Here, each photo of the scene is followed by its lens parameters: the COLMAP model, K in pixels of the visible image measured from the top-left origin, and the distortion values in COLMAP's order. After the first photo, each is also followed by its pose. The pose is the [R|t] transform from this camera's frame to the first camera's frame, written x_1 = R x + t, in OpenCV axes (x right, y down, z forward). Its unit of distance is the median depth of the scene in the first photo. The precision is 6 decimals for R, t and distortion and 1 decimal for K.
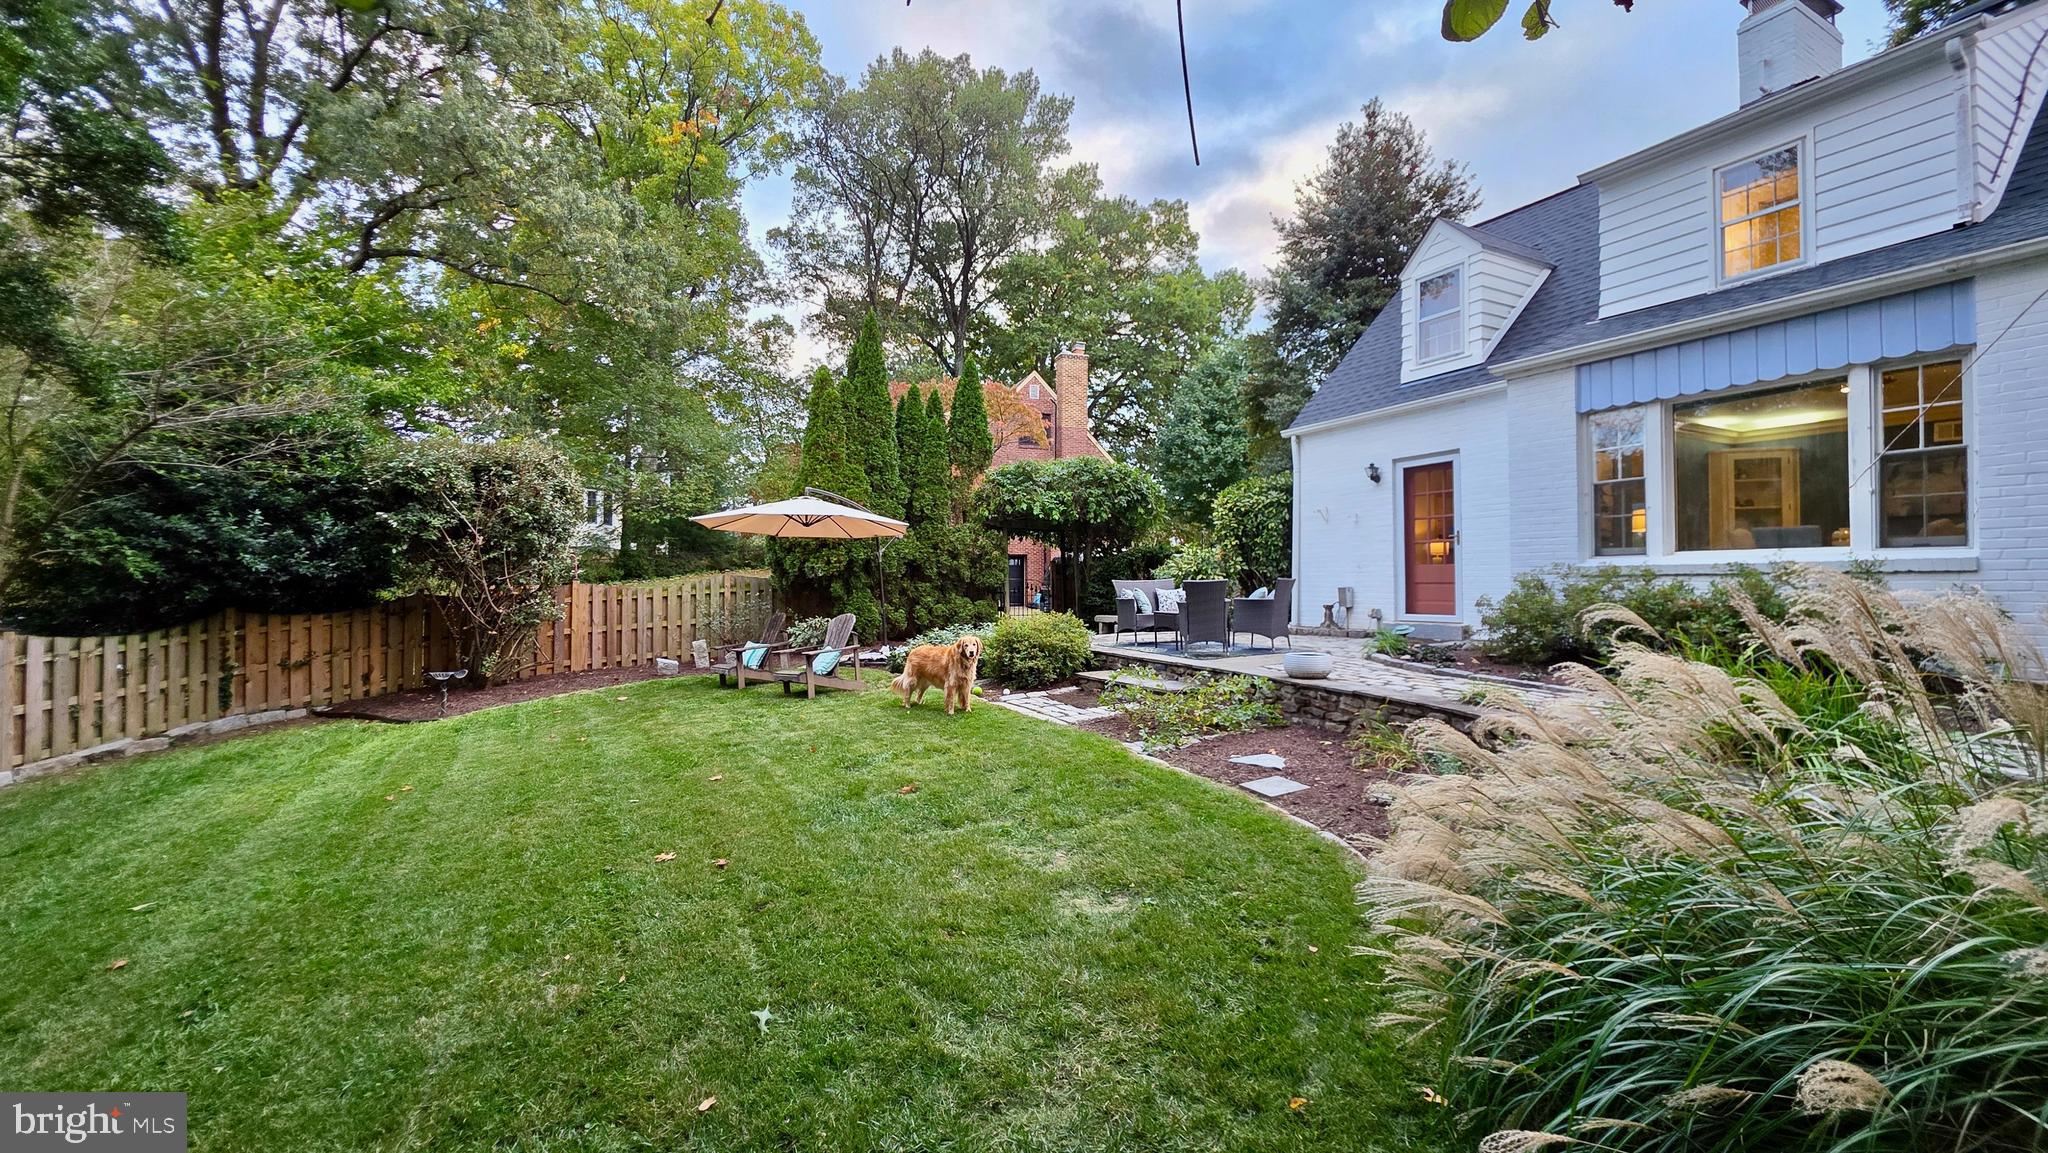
lens RADIAL K [[818.2, 0, 1021.2], [0, 818.2, 573.2], [0, 0, 1]] dist [0.000137, -0.000059]
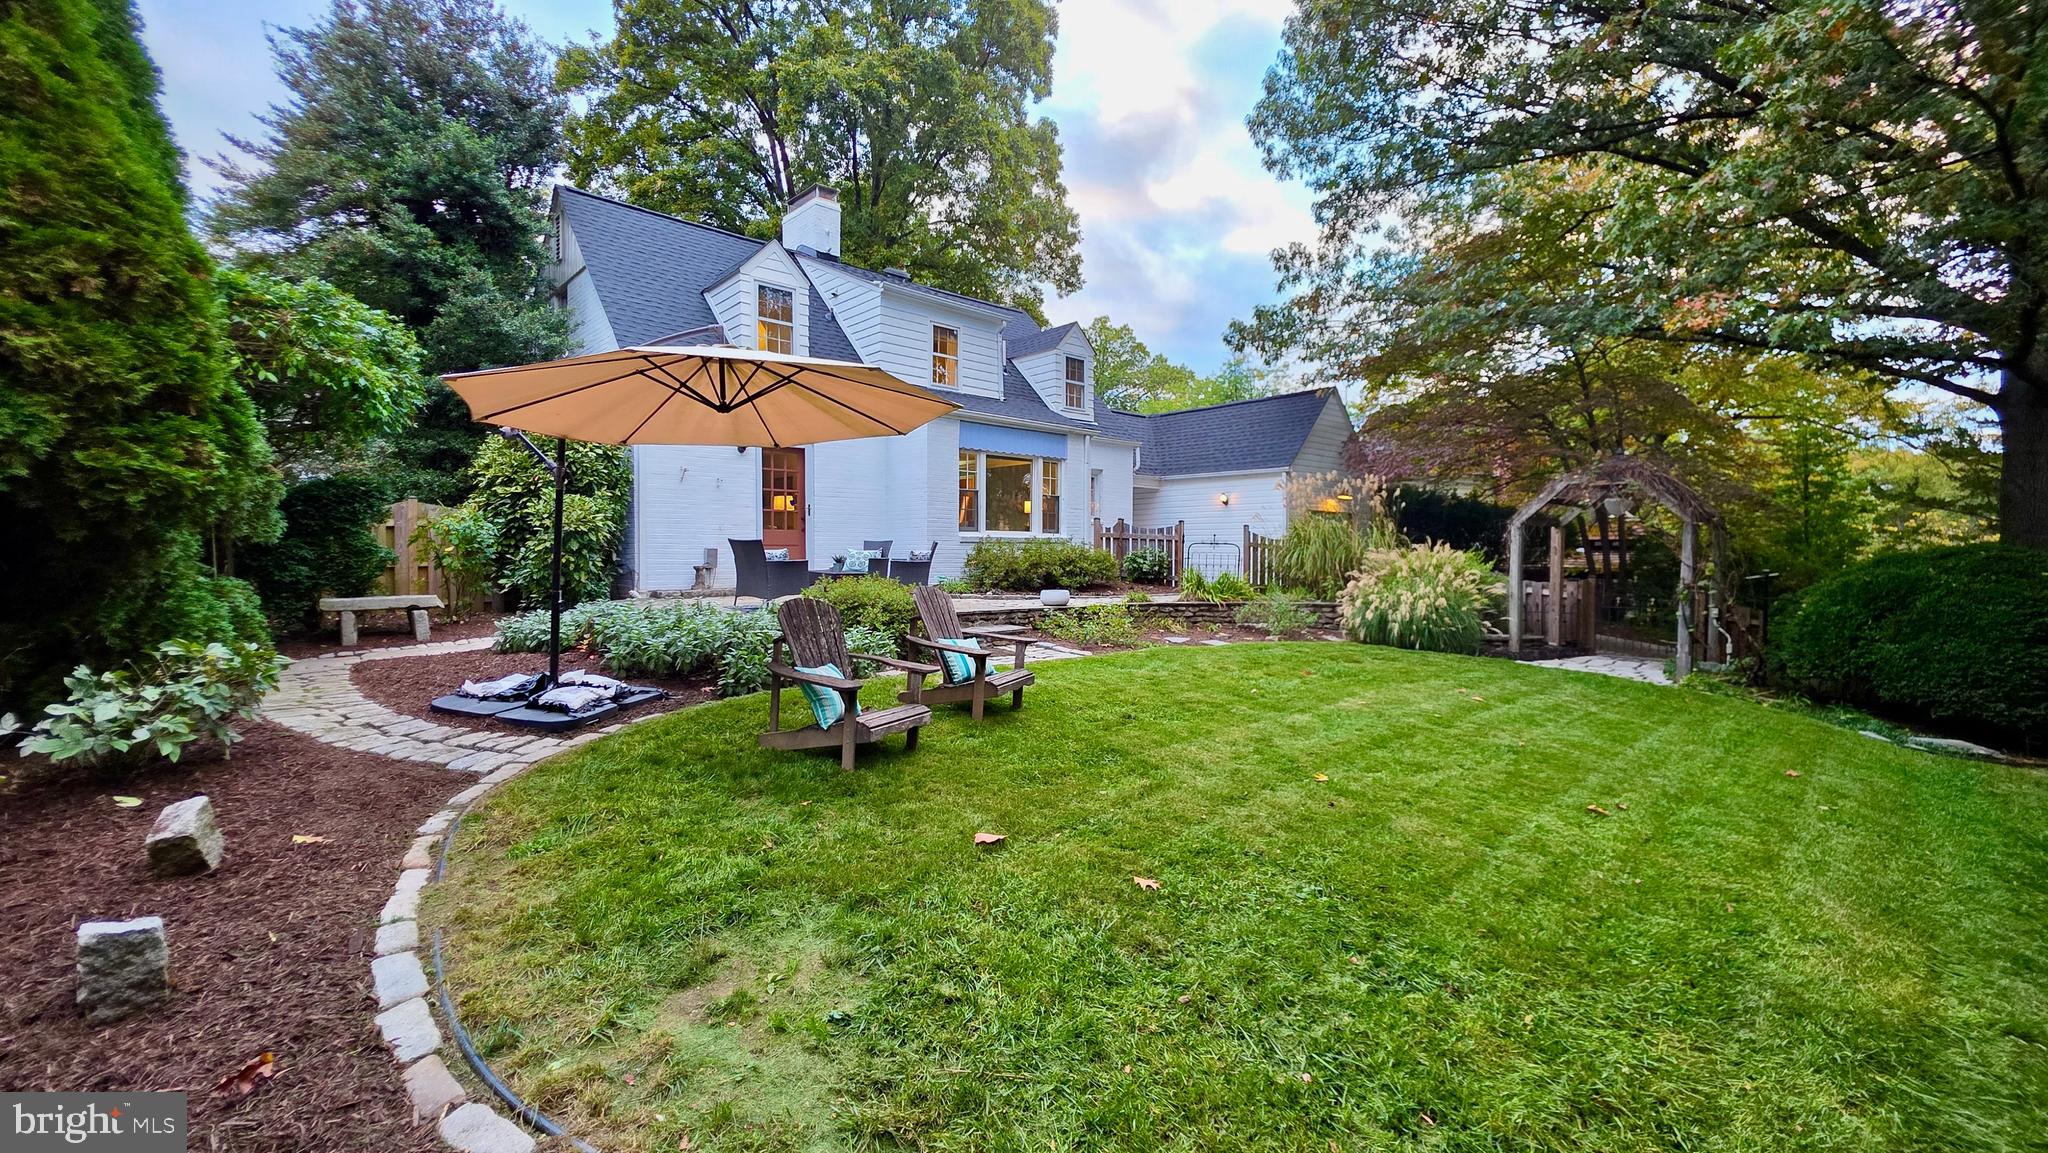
lens RADIAL K [[818.2, 0, 1022.9], [0, 818.2, 570.1], [0, 0, 1]] dist [0.000137, -0.000059]
pose [[-0.254731, -0.023134, 0.966735, -0.575296], [-0.016243, 0.999675, 0.019642, 0.014953], [-0.966875, -0.010699, -0.255024, 0.729376]]
